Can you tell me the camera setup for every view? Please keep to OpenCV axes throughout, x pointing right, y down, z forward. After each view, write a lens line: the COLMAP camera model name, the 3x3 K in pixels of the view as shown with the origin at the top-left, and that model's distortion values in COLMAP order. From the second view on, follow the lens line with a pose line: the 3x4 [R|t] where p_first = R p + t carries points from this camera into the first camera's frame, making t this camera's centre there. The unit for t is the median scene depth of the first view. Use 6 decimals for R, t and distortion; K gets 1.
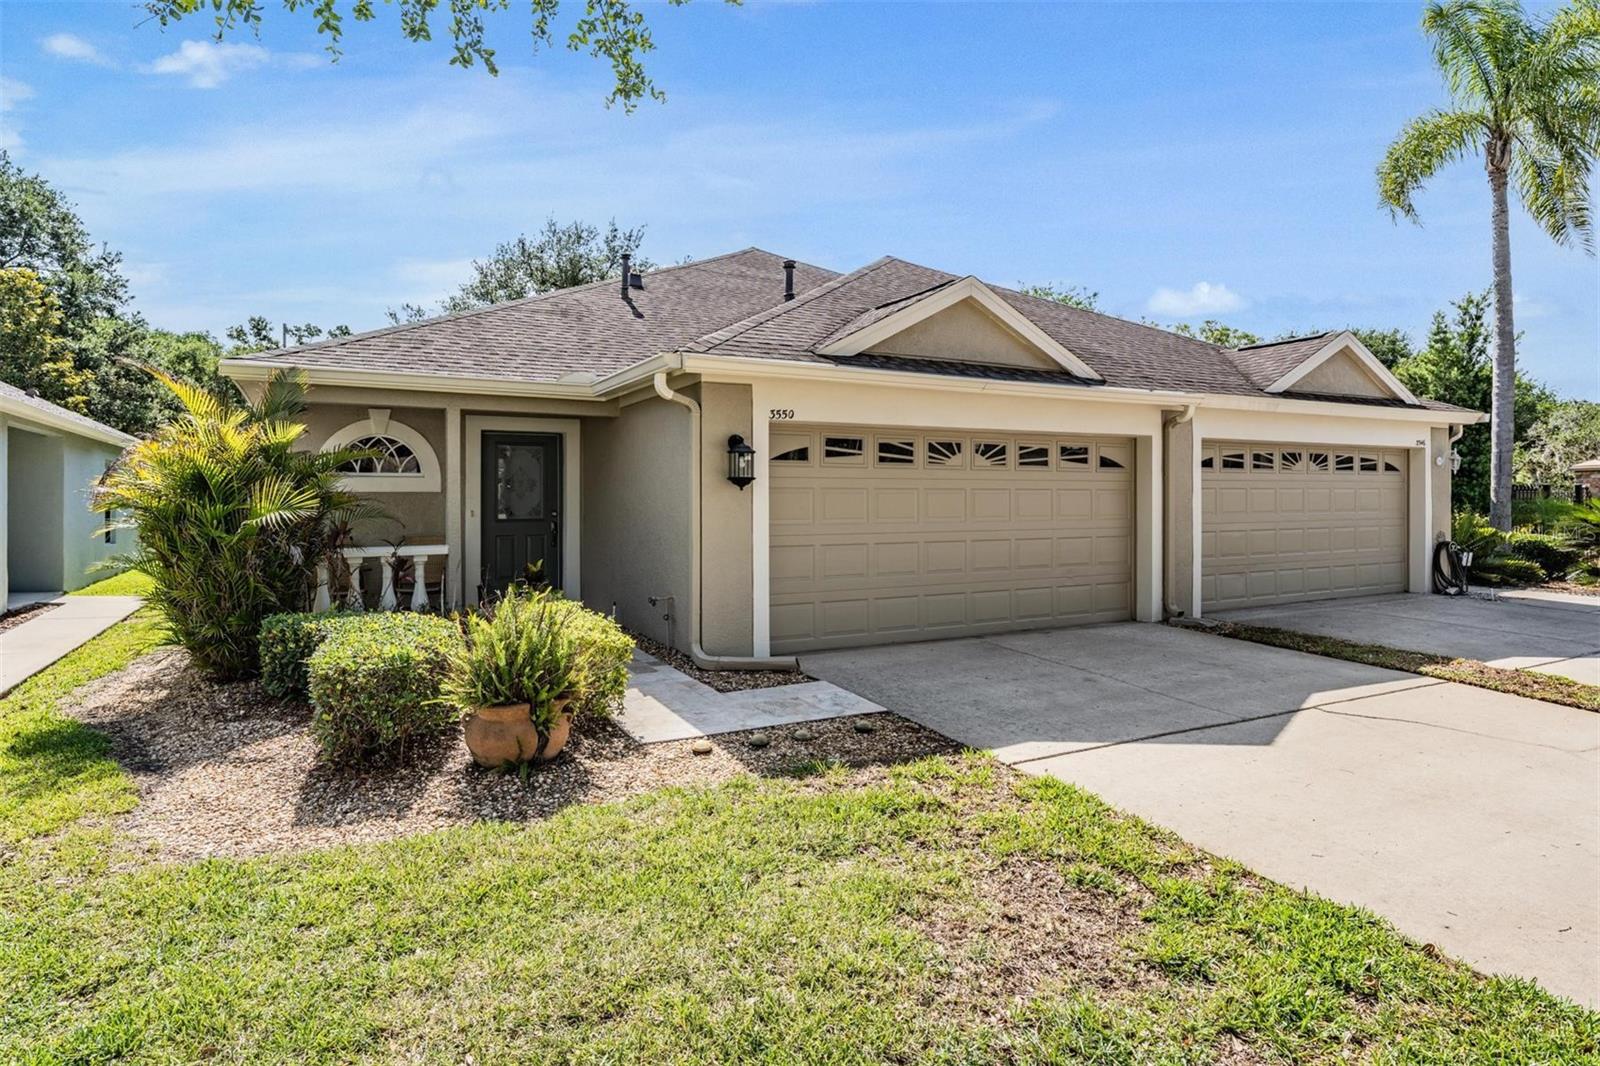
lens RADIAL K [[873.7, 0, 769.2], [0, 873.7, 497.8], [0, 0, 1]] dist [0.001509, 0.000607]
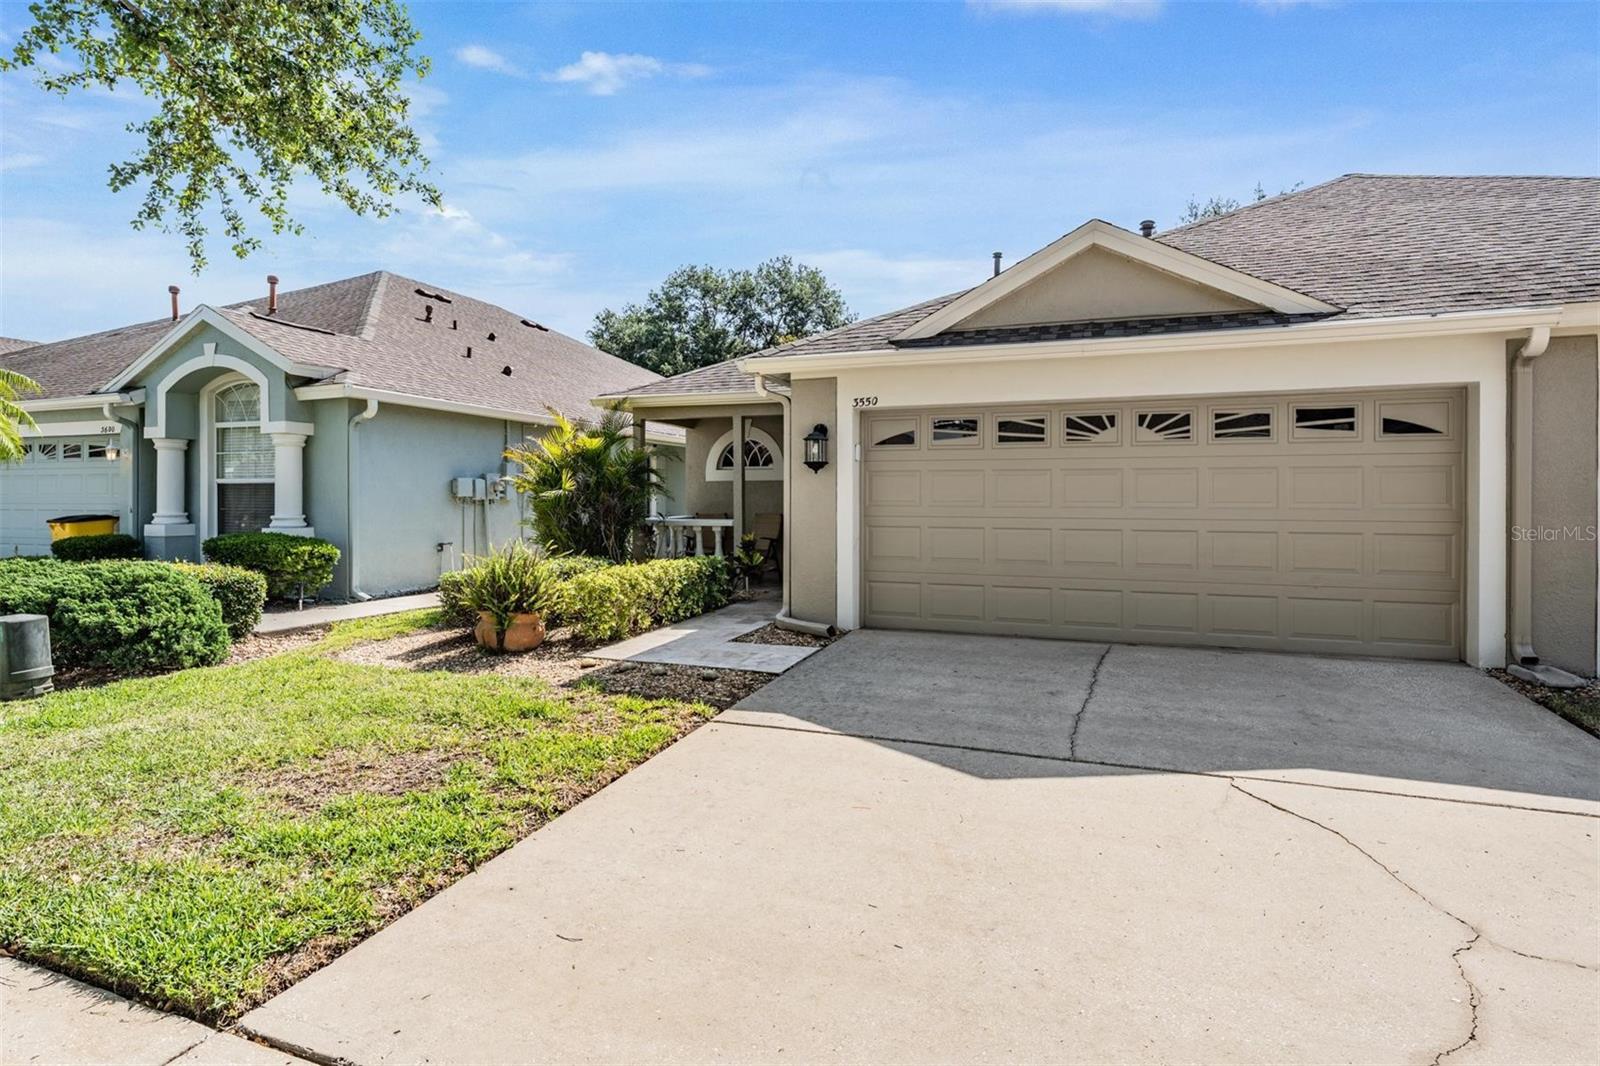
lens RADIAL K [[822.4, 0, 773.3], [0, 822.4, 497.5], [0, 0, 1]] dist [0.000593, 0.000672]
pose [[0.660858, 0.004641, -0.750496, 0.620020], [-0.001287, 0.999986, 0.005051, 0.014553], [0.750509, -0.002372, 0.660855, 0.224248]]
